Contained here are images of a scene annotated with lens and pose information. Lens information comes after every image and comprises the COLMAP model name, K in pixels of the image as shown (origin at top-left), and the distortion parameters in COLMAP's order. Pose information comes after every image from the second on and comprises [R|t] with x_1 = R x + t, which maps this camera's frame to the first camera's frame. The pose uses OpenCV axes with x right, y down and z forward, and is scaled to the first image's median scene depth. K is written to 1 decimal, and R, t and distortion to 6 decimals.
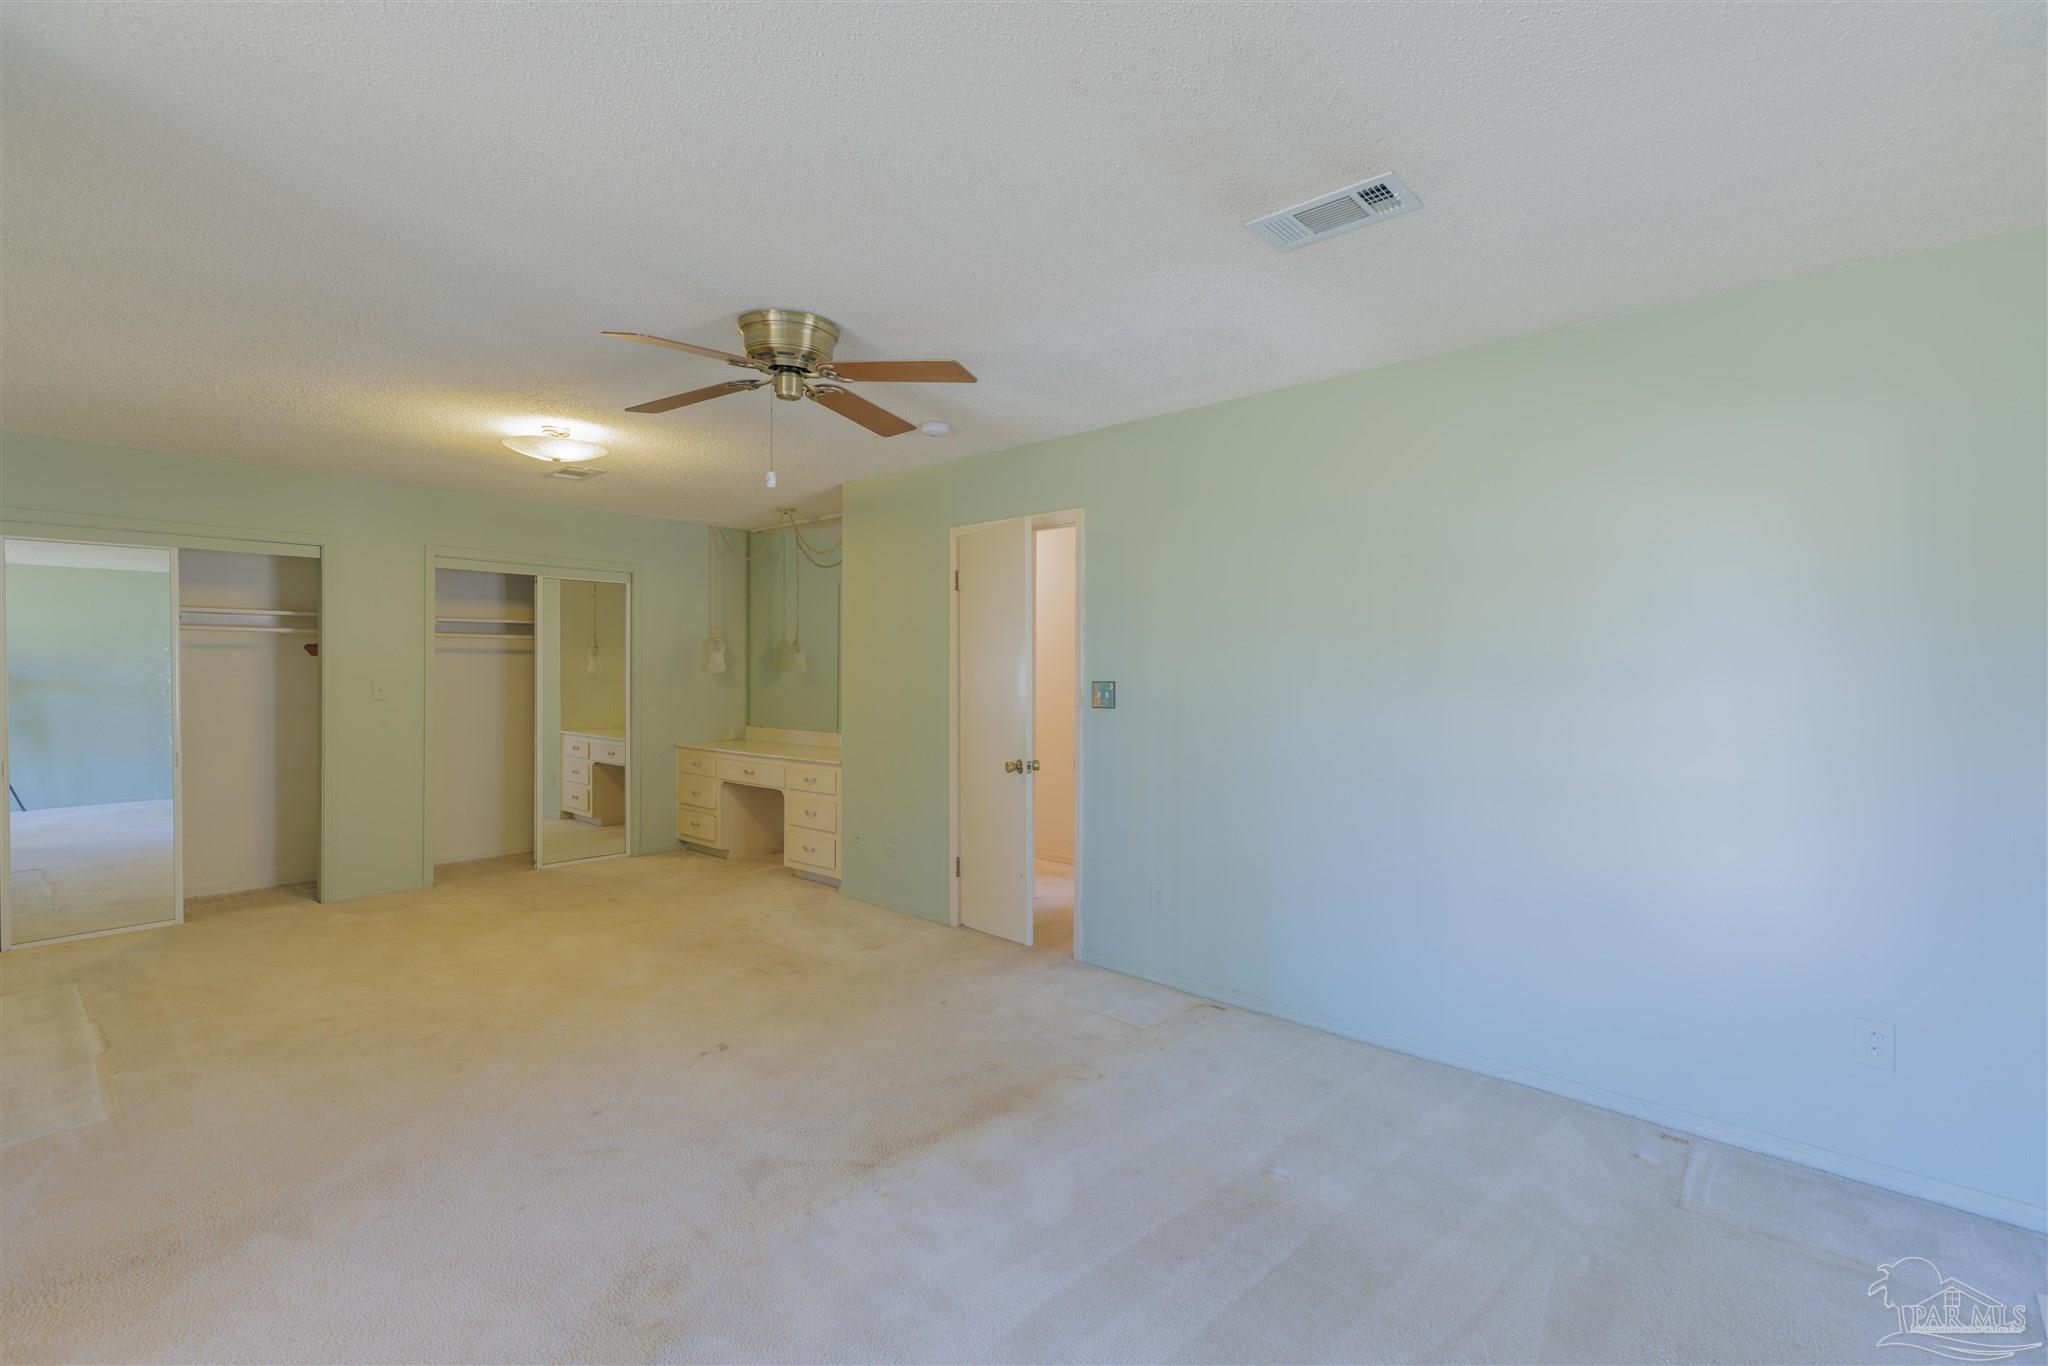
lens RADIAL K [[923.2, 0, 1020.4], [0, 923.2, 679.0], [0, 0, 1]] dist [0.001473, 0.000684]
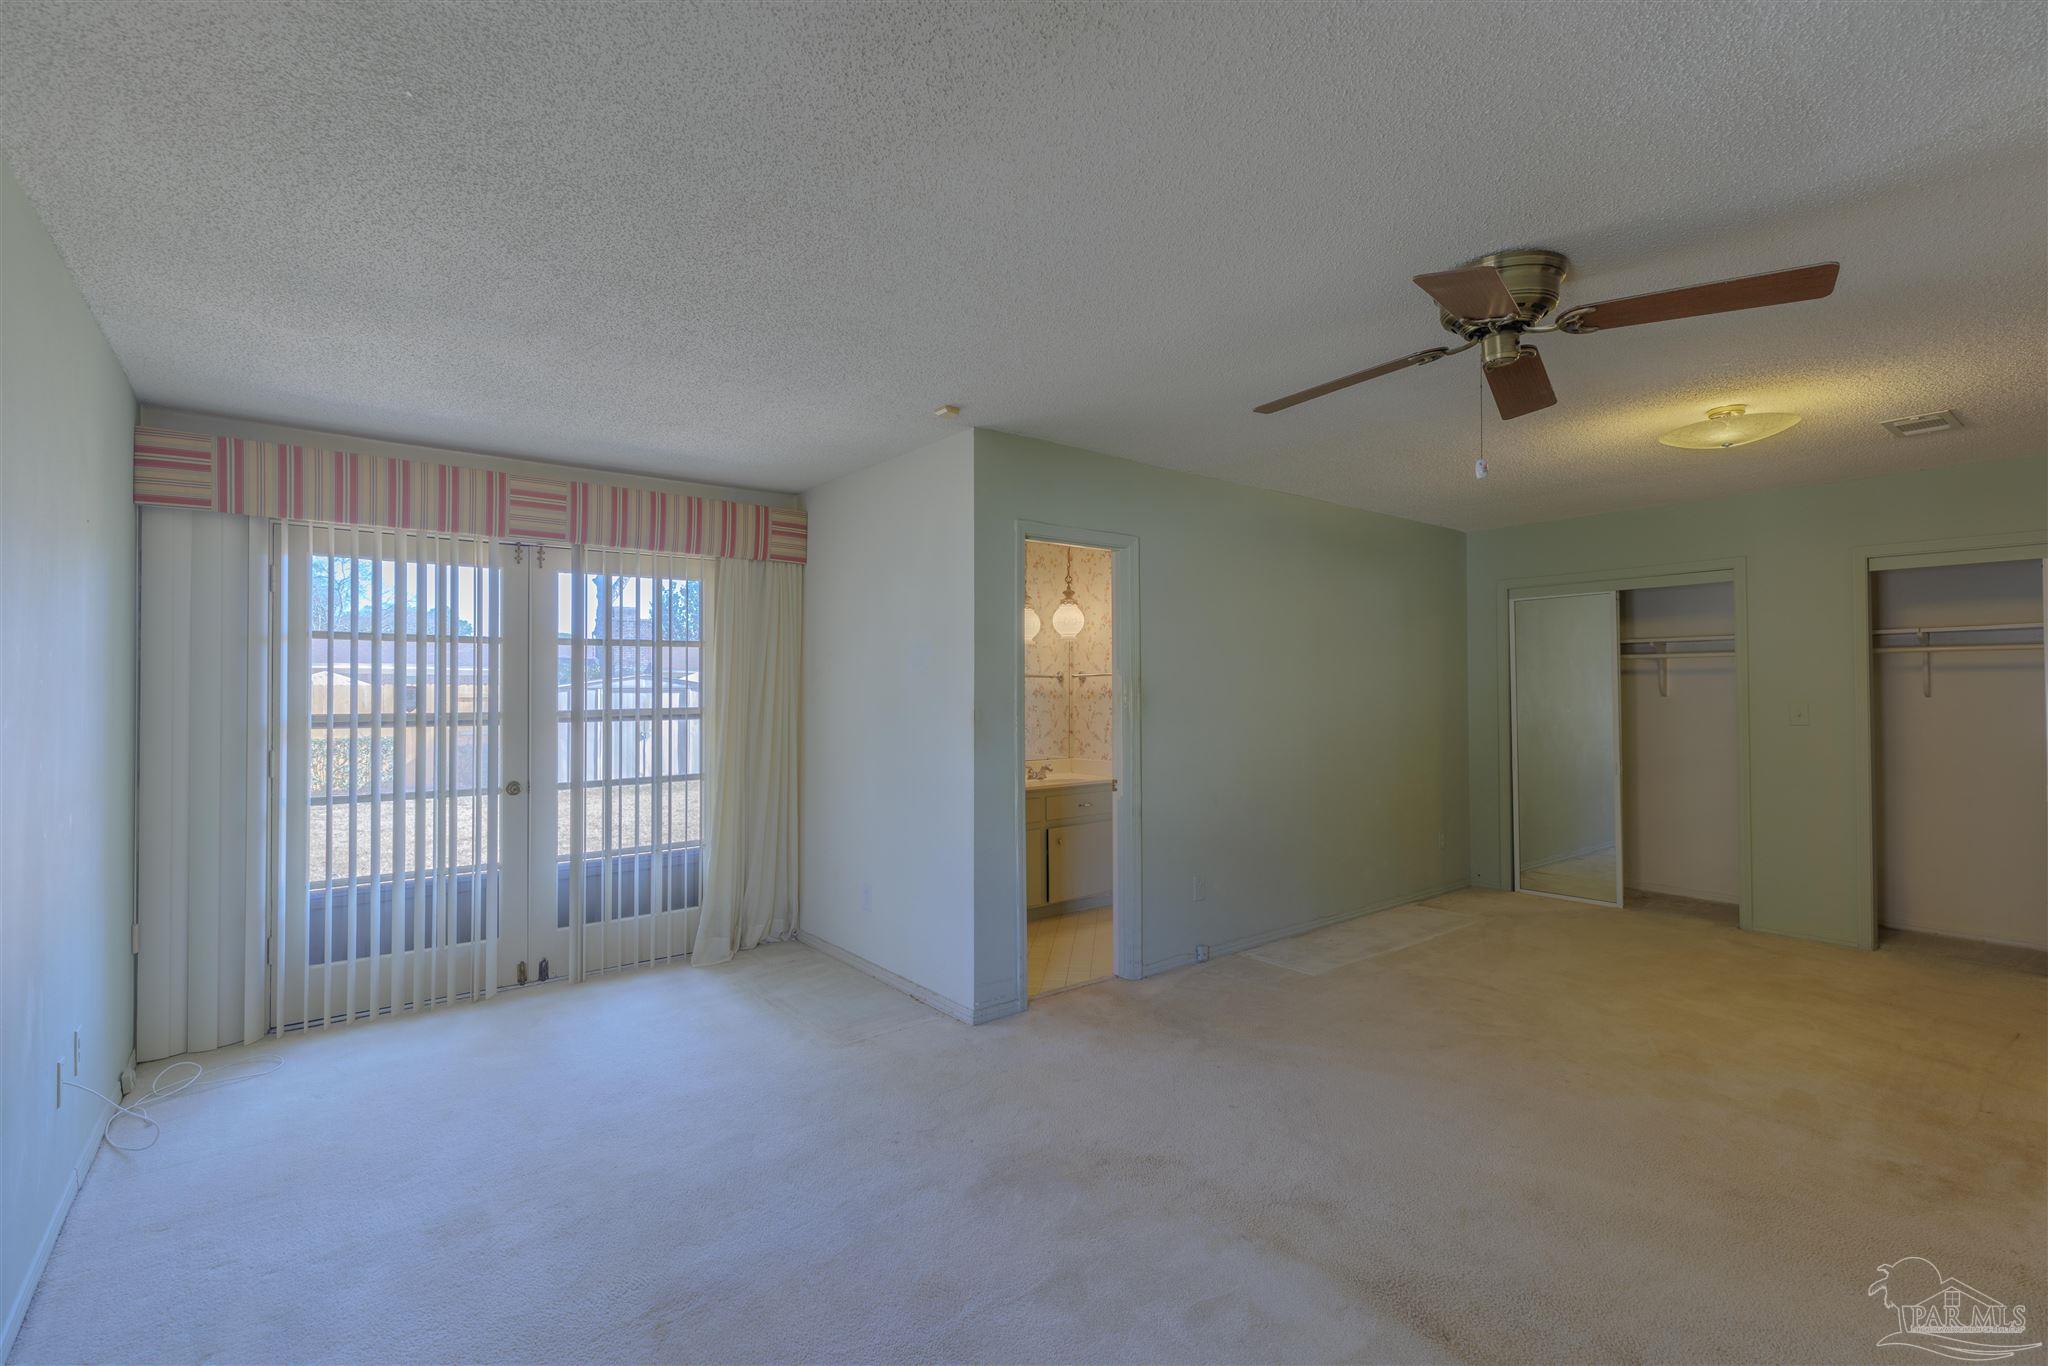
lens RADIAL K [[923.2, 0, 1020.4], [0, 923.2, 683.0], [0, 0, 1]] dist [0.001473, 0.000684]
pose [[-0.184311, -0.009925, -0.982818, 0.454922], [-0.003727, 0.999949, -0.009400, -0.008909], [0.982861, 0.001930, -0.184338, 0.529743]]
